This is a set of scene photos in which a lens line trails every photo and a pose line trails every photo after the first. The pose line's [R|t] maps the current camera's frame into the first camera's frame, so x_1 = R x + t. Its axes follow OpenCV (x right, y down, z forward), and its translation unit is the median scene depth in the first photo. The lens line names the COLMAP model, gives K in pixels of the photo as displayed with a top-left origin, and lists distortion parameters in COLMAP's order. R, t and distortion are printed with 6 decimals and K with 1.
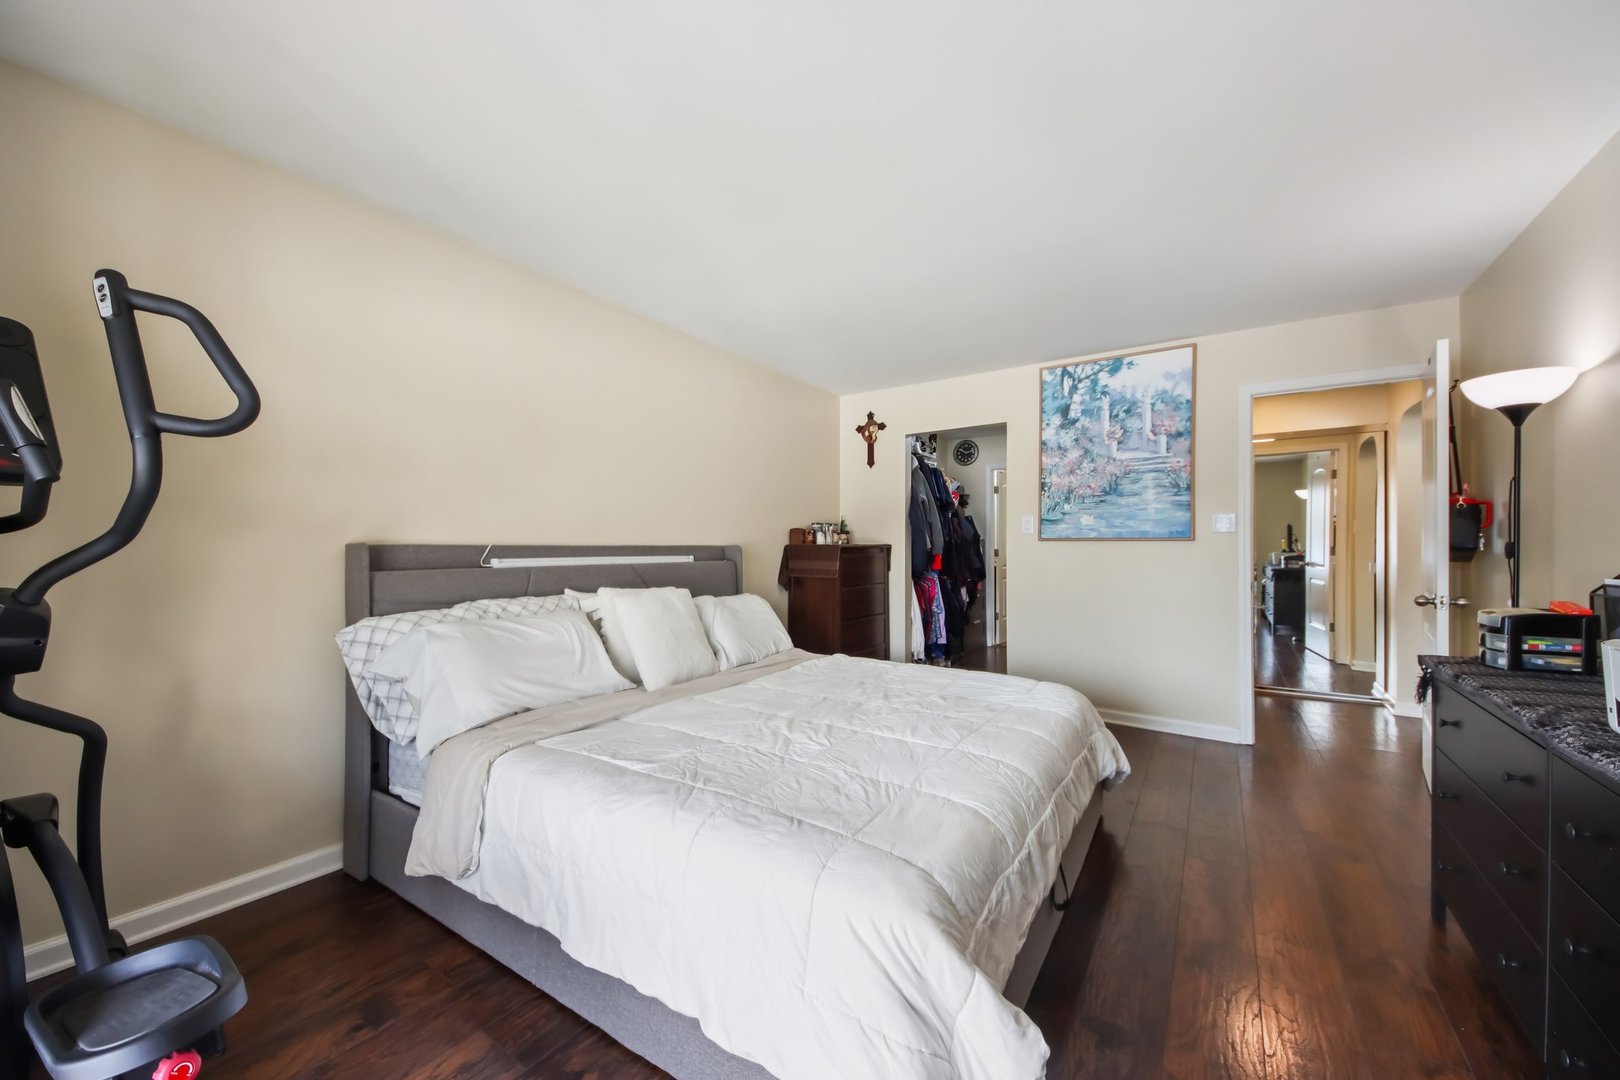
lens RADIAL K [[606.2, 0, 803.2], [0, 606.2, 542.2], [0, 0, 1]] dist [0.008499, -0.001304]
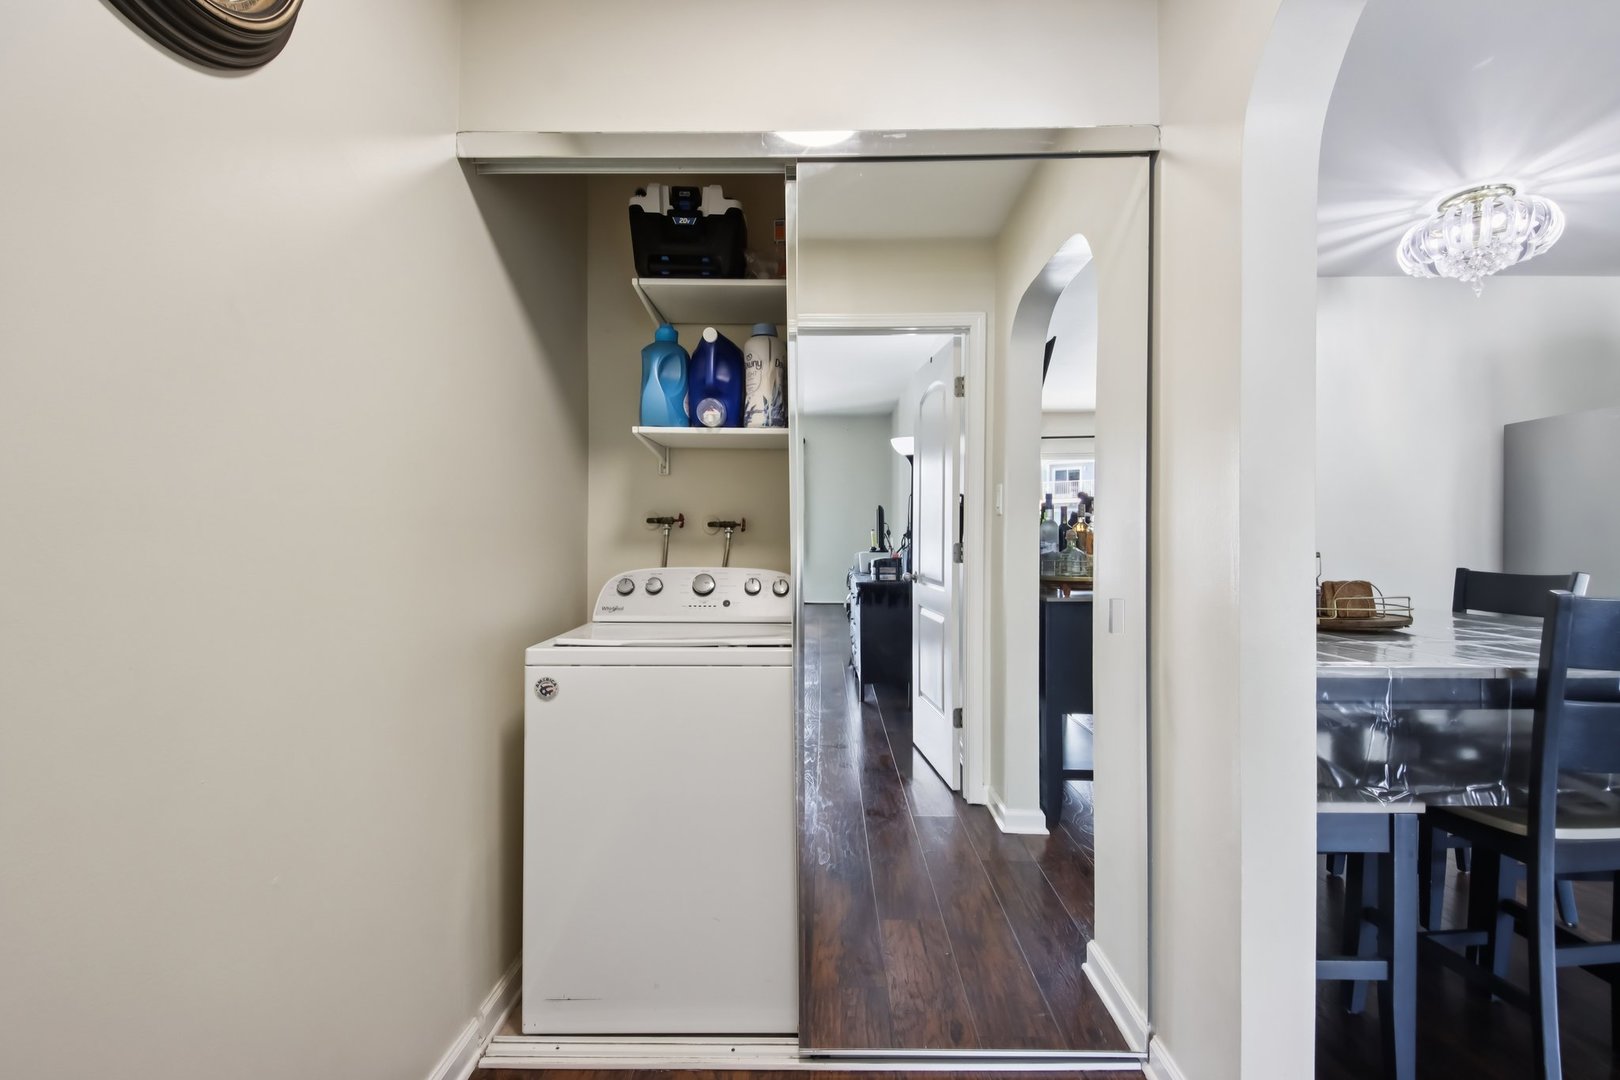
lens RADIAL K [[674.6, 0, 809.9], [0, 674.6, 545.5], [0, 0, 1]] dist [0.000008, 0.000013]
pose [[0.837335, 0.001292, 0.546689, 0.412228], [-0.005269, 0.999970, 0.005706, 0.007388], [-0.546665, -0.007658, 0.837317, 0.527482]]
